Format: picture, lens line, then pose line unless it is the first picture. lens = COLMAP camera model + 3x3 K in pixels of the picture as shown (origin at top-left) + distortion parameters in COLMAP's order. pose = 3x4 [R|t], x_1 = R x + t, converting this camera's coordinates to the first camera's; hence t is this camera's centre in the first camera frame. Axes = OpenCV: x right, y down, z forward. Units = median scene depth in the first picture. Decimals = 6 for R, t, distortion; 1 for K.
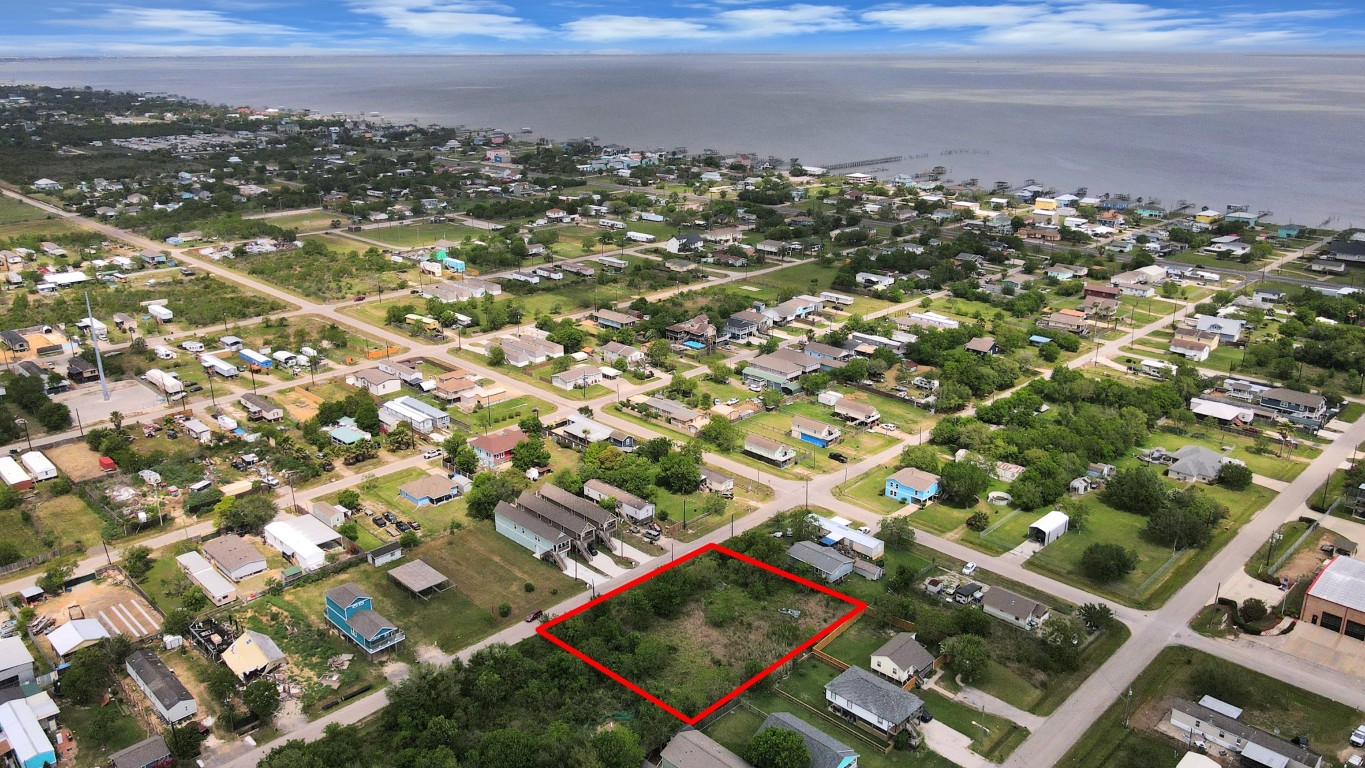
lens RADIAL K [[1010.8, 0, 673.3], [0, 1010.8, 371.2], [0, 0, 1]] dist [0.000749, 0.038245]
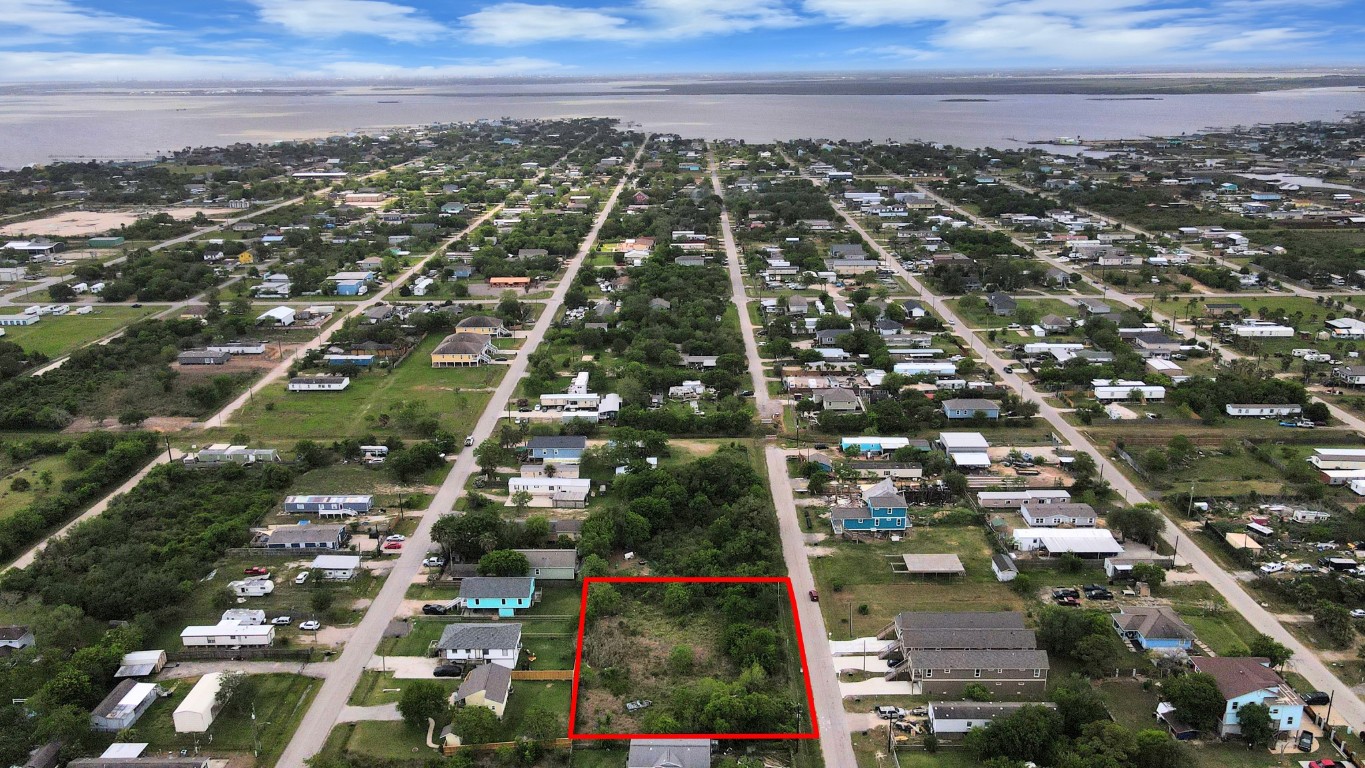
lens RADIAL K [[1001.0, 0, 673.7], [0, 1001.0, 392.2], [0, 0, 1]] dist [0.010128, 0.009401]
pose [[-0.714472, 0.229561, -0.660932, 0.535187], [-0.201357, 0.837214, 0.508457, -0.383941], [0.670064, 0.496361, -0.551942, 1.211511]]
